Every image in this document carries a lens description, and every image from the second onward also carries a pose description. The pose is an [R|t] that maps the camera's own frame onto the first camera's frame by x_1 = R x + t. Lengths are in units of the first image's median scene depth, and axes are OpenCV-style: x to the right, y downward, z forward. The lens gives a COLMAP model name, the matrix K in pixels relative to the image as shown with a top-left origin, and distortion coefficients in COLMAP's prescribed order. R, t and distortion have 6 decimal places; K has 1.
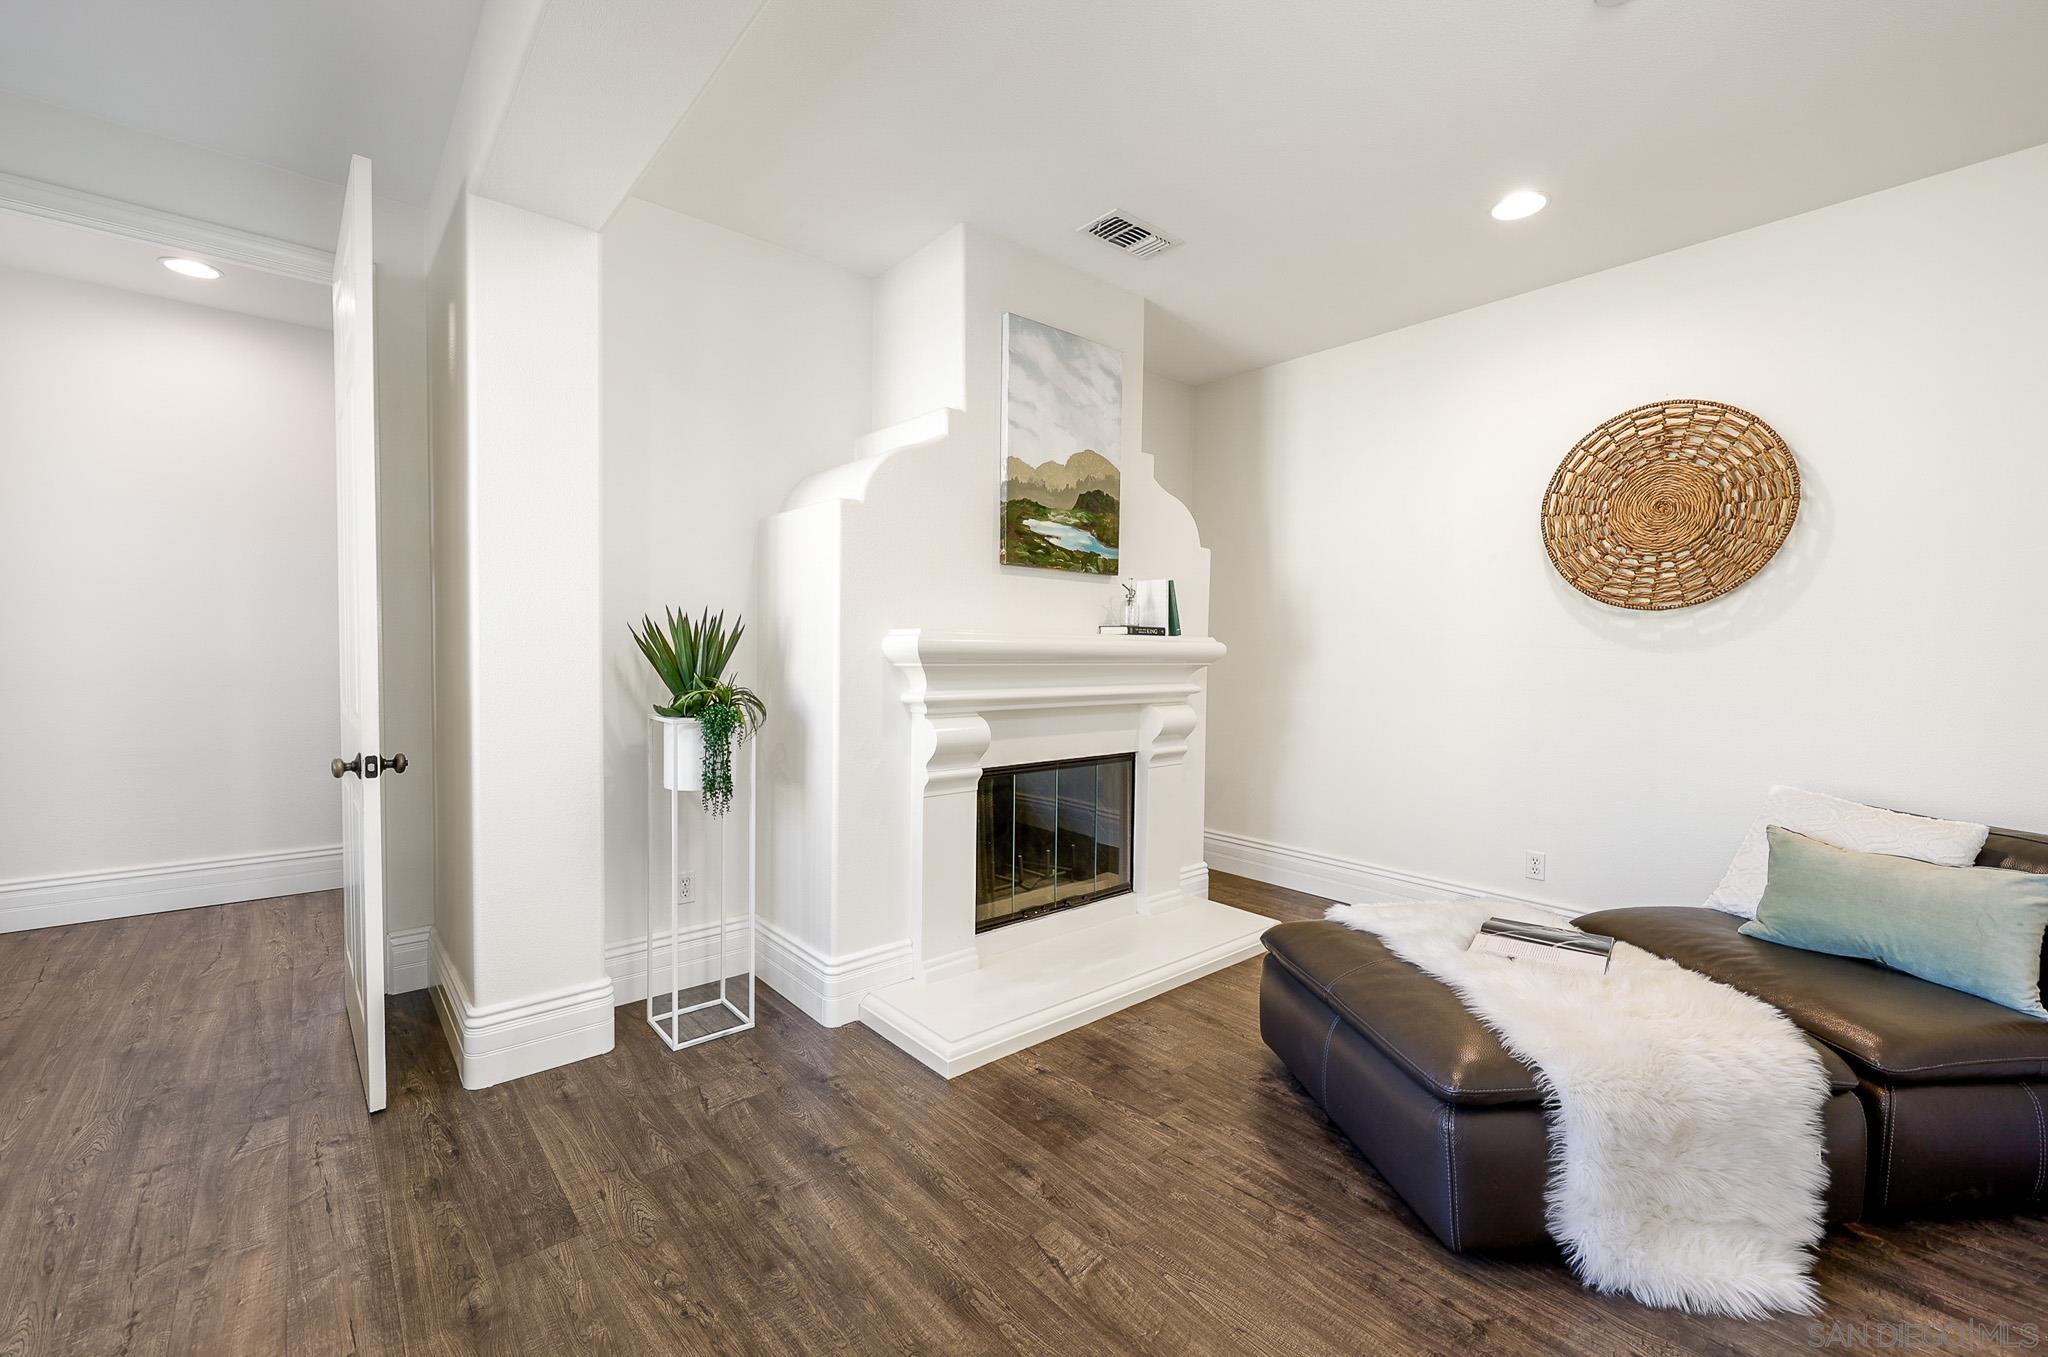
lens RADIAL K [[846.3, 0, 1011.1], [0, 846.3, 673.4], [0, 0, 1]] dist [-0.001829, -0.000323]
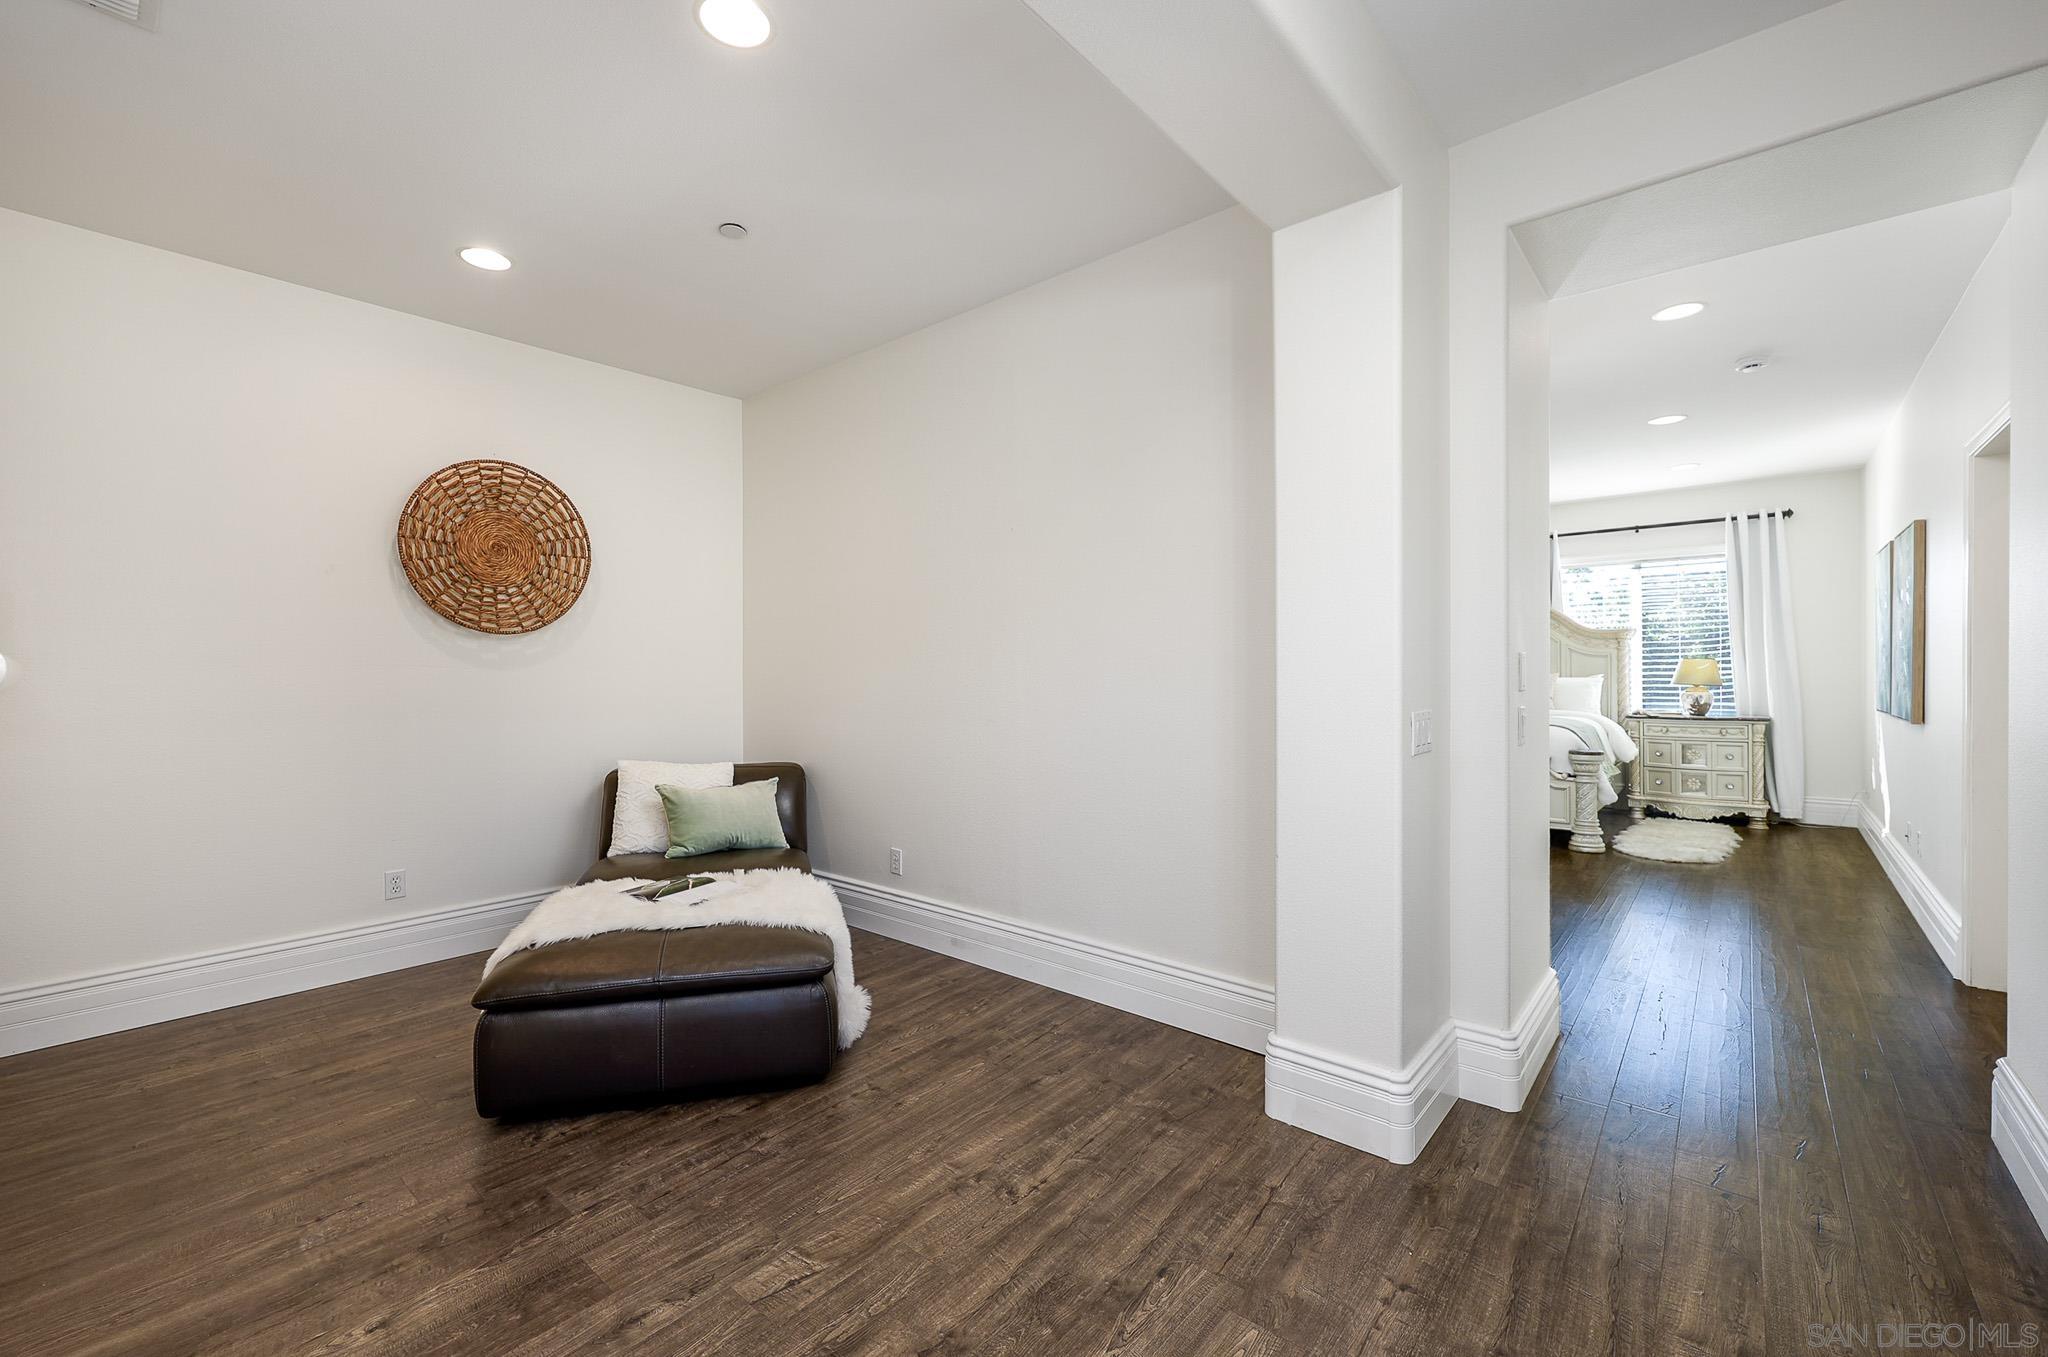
lens RADIAL K [[846.3, 0, 1011.1], [0, 846.3, 673.4], [0, 0, 1]] dist [-0.001829, -0.000323]
pose [[-0.150459, -0.019323, 0.988427, -0.554934], [0.032988, 0.999154, 0.024554, -0.026343], [-0.988066, 0.036301, -0.149695, 0.496014]]
